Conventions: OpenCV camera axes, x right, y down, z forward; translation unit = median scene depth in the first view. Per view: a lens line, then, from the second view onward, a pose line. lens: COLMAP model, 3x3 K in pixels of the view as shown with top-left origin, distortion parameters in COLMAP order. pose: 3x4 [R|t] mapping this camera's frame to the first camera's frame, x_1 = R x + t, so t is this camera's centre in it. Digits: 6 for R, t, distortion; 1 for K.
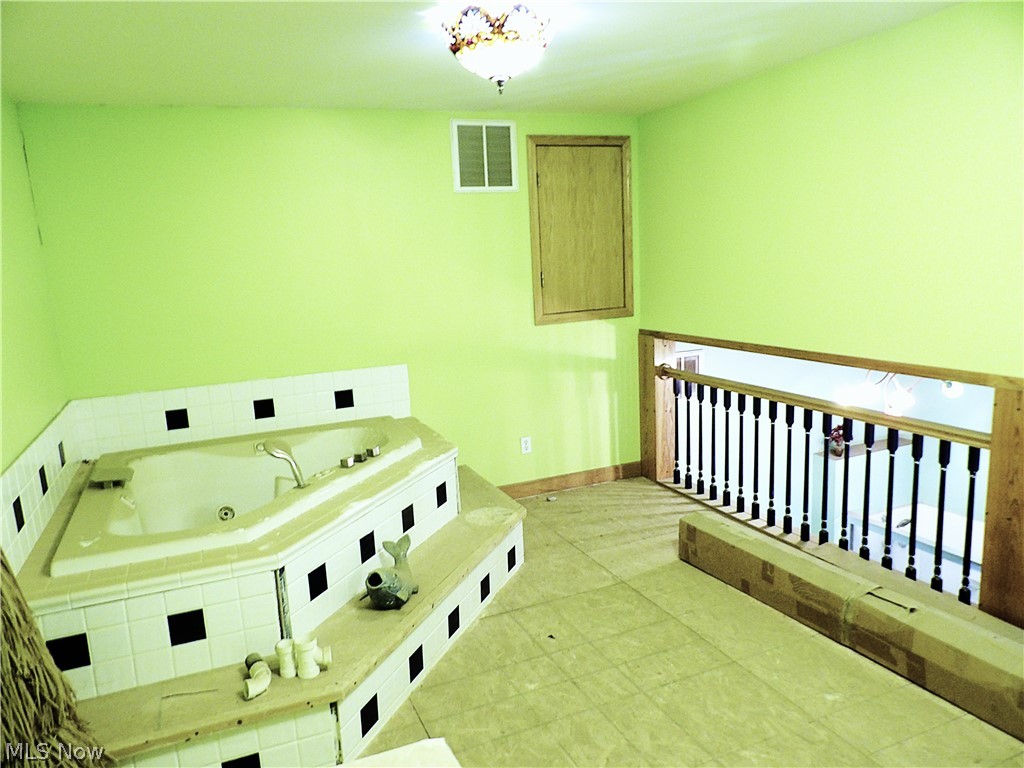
lens RADIAL K [[724.8, 0, 515.6], [0, 724.8, 384.8], [0, 0, 1]] dist [-0.003404, 0.012031]
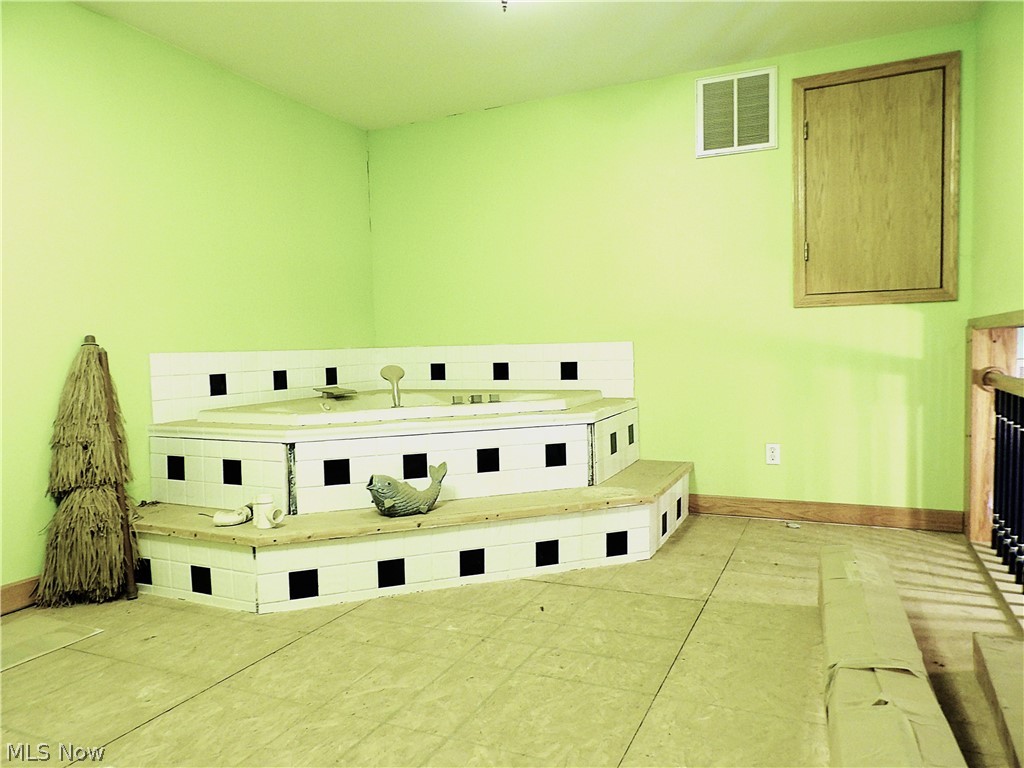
lens RADIAL K [[724.8, 0, 512.8], [0, 724.8, 384.4], [0, 0, 1]] dist [-0.003404, 0.012031]
pose [[0.678261, 0.074964, -0.730987, 0.419700], [-0.140160, 0.989717, -0.028552, 0.072141], [0.721330, 0.121821, 0.681794, 0.225733]]
